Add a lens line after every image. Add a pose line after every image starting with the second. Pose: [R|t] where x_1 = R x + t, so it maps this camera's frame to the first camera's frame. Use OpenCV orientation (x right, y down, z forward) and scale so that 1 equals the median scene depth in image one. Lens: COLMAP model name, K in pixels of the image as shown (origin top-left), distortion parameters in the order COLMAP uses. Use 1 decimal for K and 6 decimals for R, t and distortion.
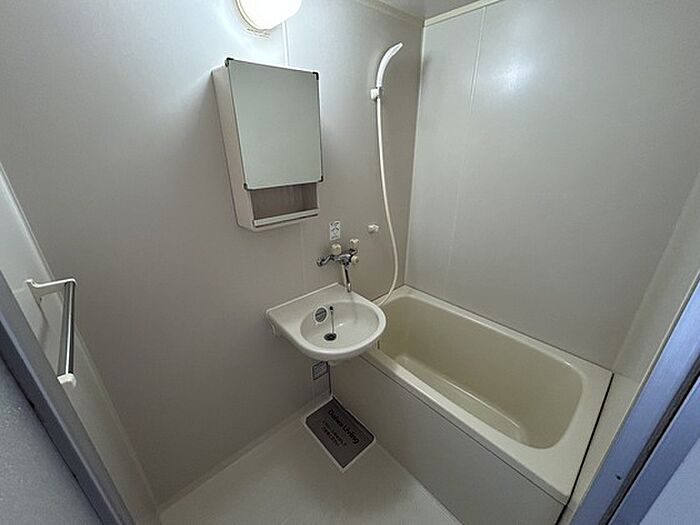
lens RADIAL K [[282.6, 0, 345.6], [0, 282.6, 261.3], [0, 0, 1]] dist [0.000579, 0.000209]
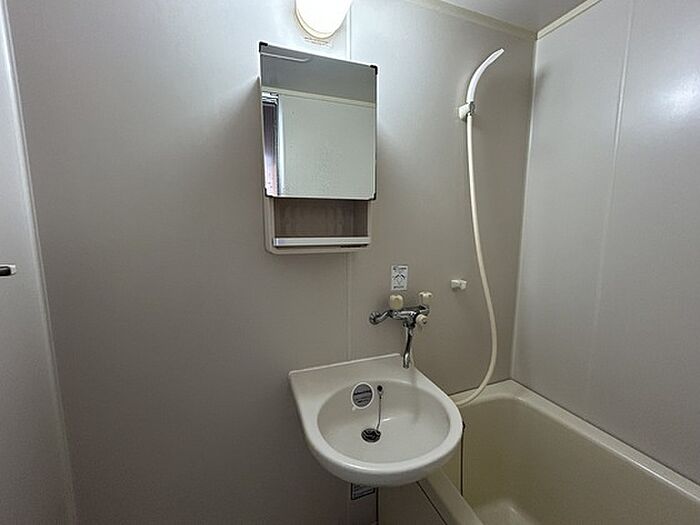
lens RADIAL K [[282.6, 0, 345.6], [0, 282.6, 261.3], [0, 0, 1]] dist [0.000579, 0.000209]
pose [[0.931123, 0.056026, -0.360376, 0.098265], [-0.152252, 0.957620, -0.244507, 0.052840], [0.331404, 0.282534, 0.900192, 0.280336]]
